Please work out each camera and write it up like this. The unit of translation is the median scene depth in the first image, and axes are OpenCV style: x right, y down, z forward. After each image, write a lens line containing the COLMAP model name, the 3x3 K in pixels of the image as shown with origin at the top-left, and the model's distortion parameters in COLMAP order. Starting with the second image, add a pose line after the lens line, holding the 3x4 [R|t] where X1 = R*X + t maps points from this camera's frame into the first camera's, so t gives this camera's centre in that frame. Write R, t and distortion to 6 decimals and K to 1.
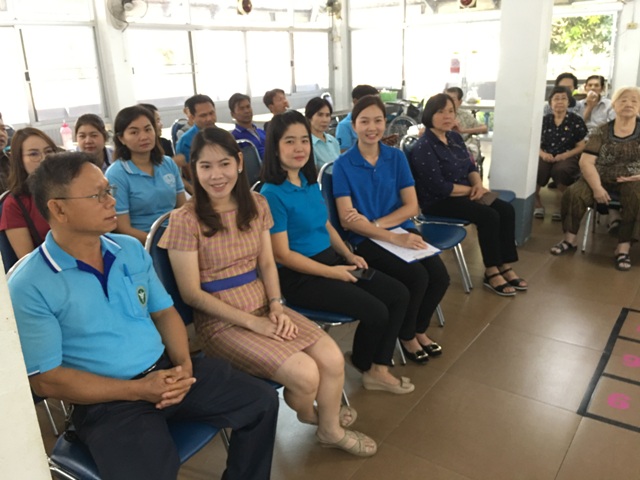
lens RADIAL K [[540.0, 0, 320.0], [0, 540.0, 240.0], [0, 0, 1]] dist [0.011293, 0.004272]
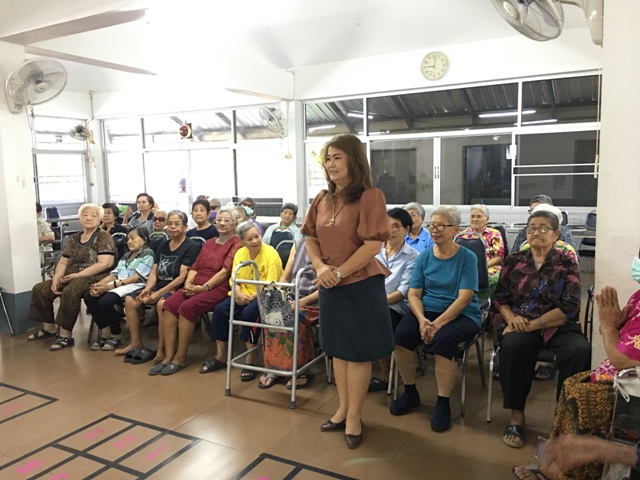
lens RADIAL K [[540.0, 0, 320.0], [0, 540.0, 240.0], [0, 0, 1]] dist [0.011293, 0.004272]
pose [[0.995191, 0.010427, 0.097402, 0.422045], [0.009656, 0.979036, -0.203458, 0.026342], [-0.097481, 0.203420, 0.974227, -0.116042]]
